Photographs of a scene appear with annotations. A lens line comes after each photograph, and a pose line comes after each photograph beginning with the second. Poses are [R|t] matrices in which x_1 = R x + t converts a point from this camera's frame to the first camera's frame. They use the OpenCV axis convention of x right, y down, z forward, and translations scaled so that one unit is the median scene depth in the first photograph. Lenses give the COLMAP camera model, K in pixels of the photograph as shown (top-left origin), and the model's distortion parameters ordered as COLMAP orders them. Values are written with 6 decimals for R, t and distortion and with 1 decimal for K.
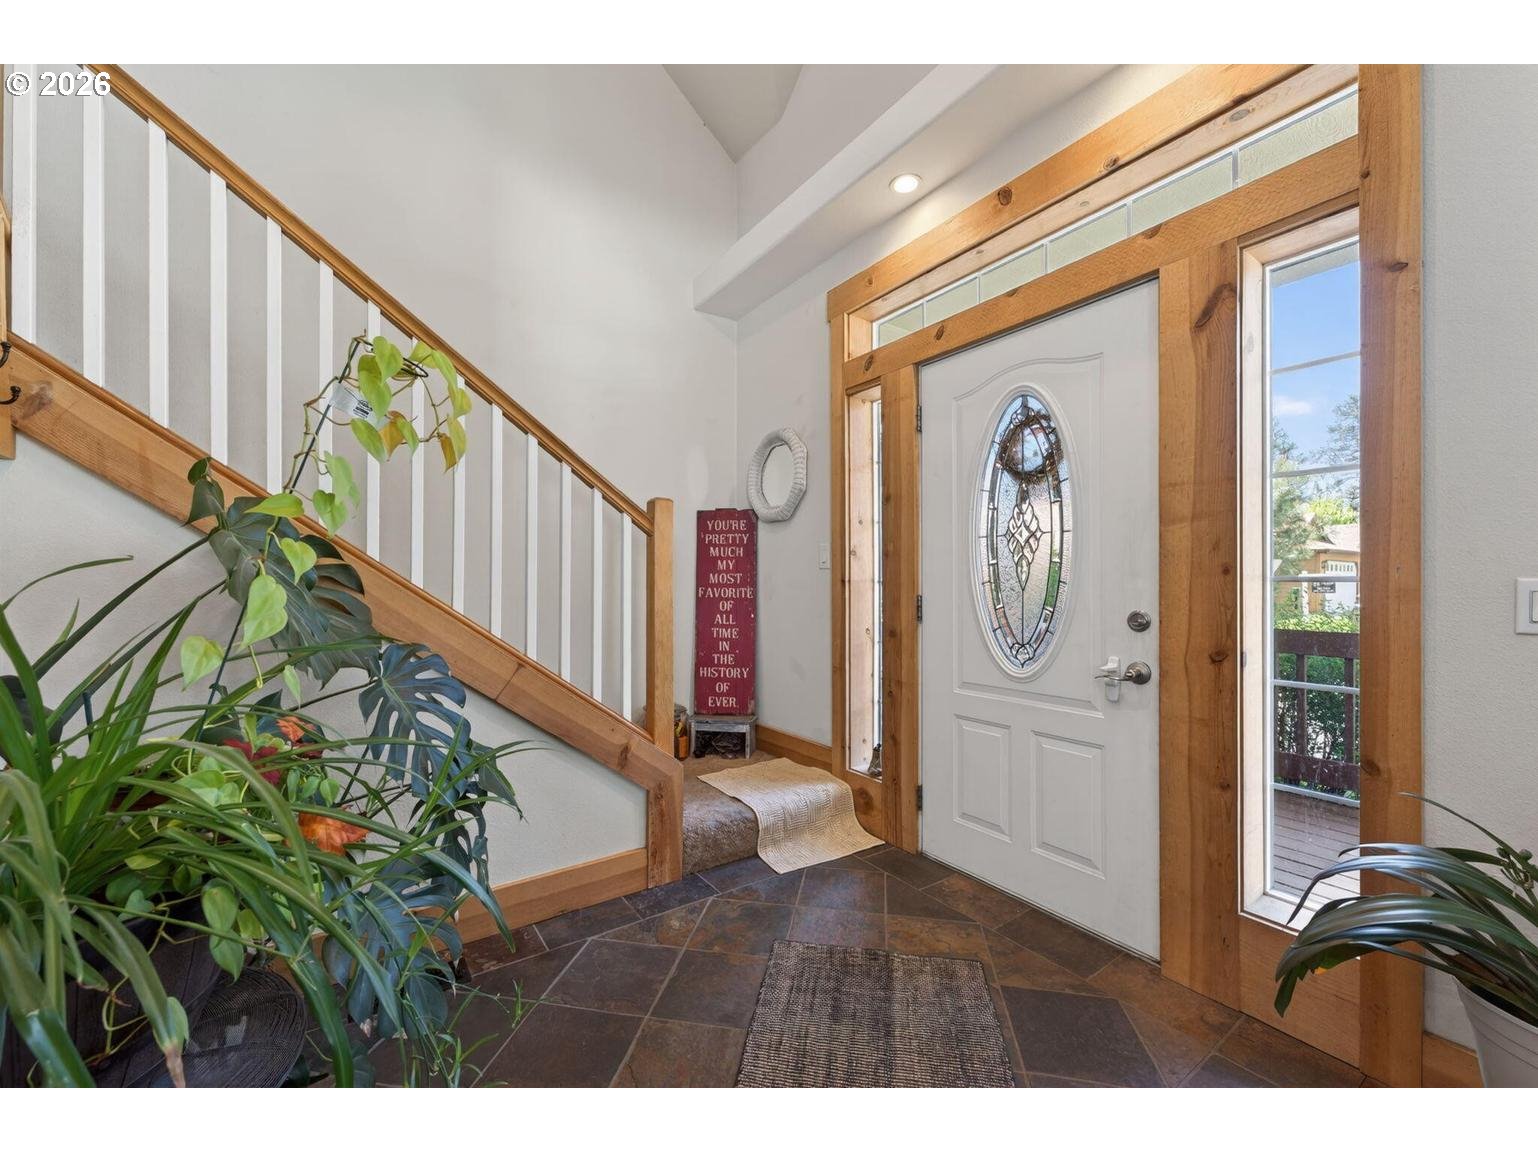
lens RADIAL K [[614.7, 0, 774.9], [0, 614.7, 583.0], [0, 0, 1]] dist [-0.000395, 0.000975]
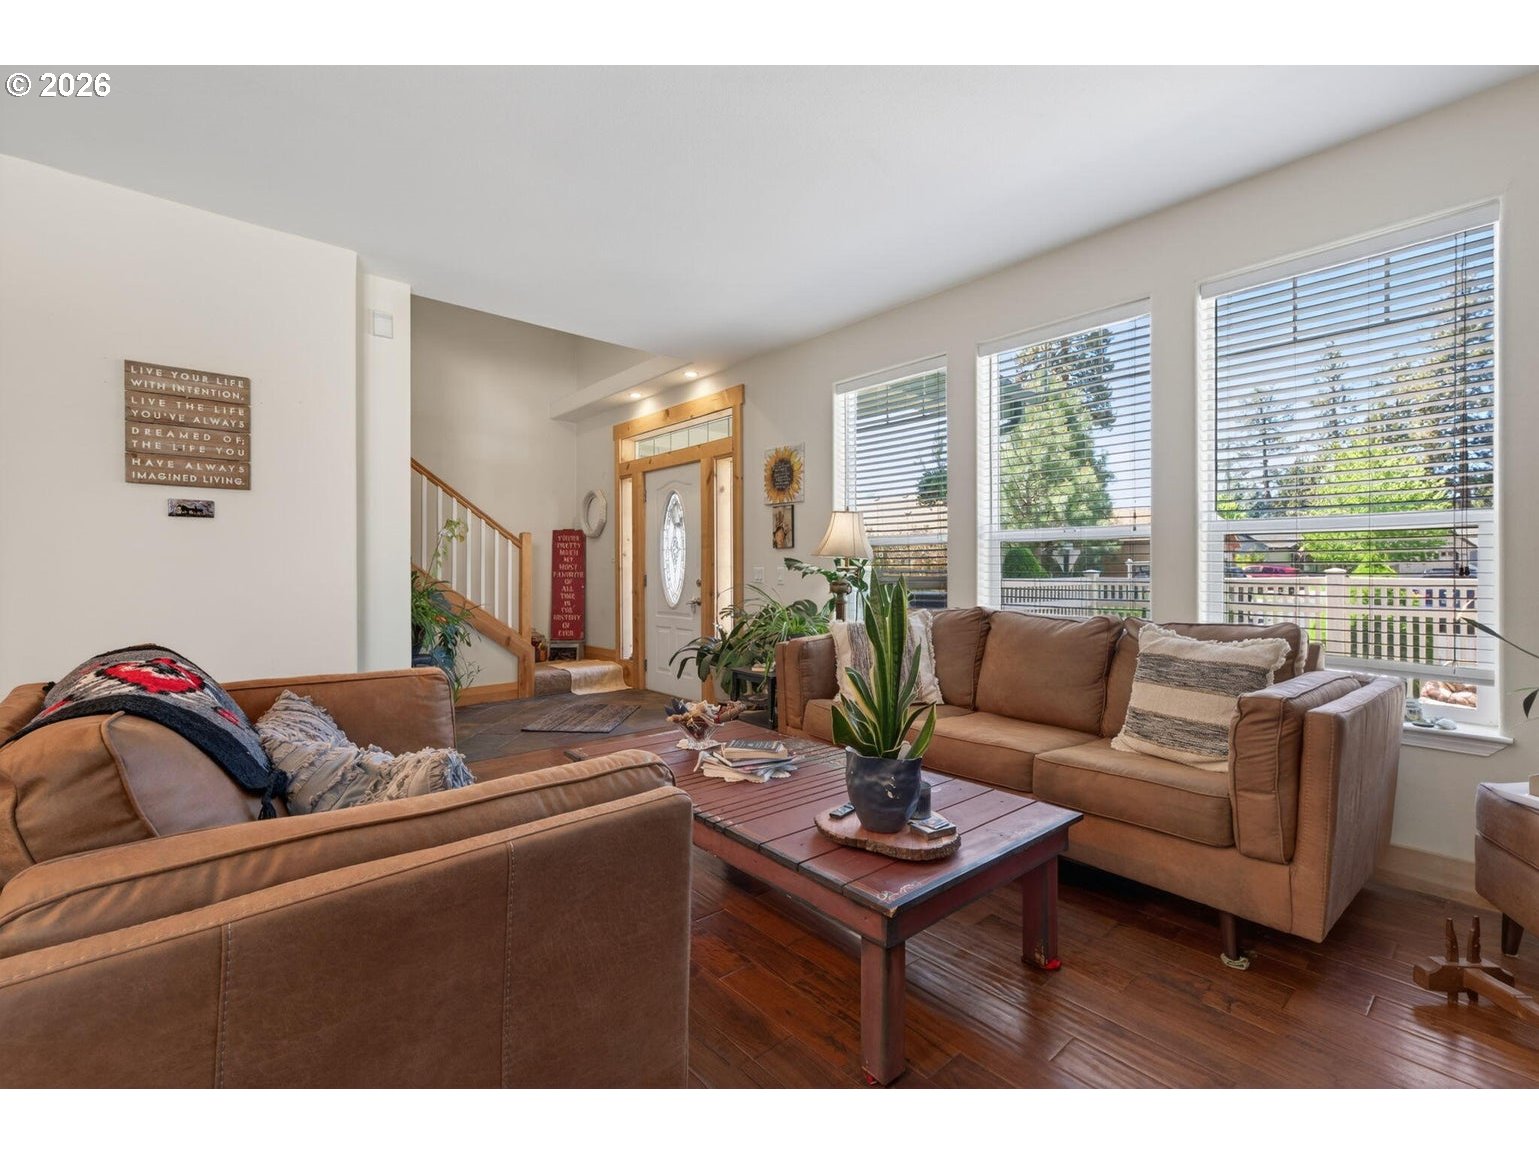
lens RADIAL K [[668.3, 0, 762.7], [0, 668.3, 569.1], [0, 0, 1]] dist [0.002817, 0.000472]
pose [[0.995410, -0.000689, 0.095704, 0.383464], [0.000802, 0.999999, -0.001145, 0.002278], [-0.095703, 0.001217, 0.995409, -1.313895]]
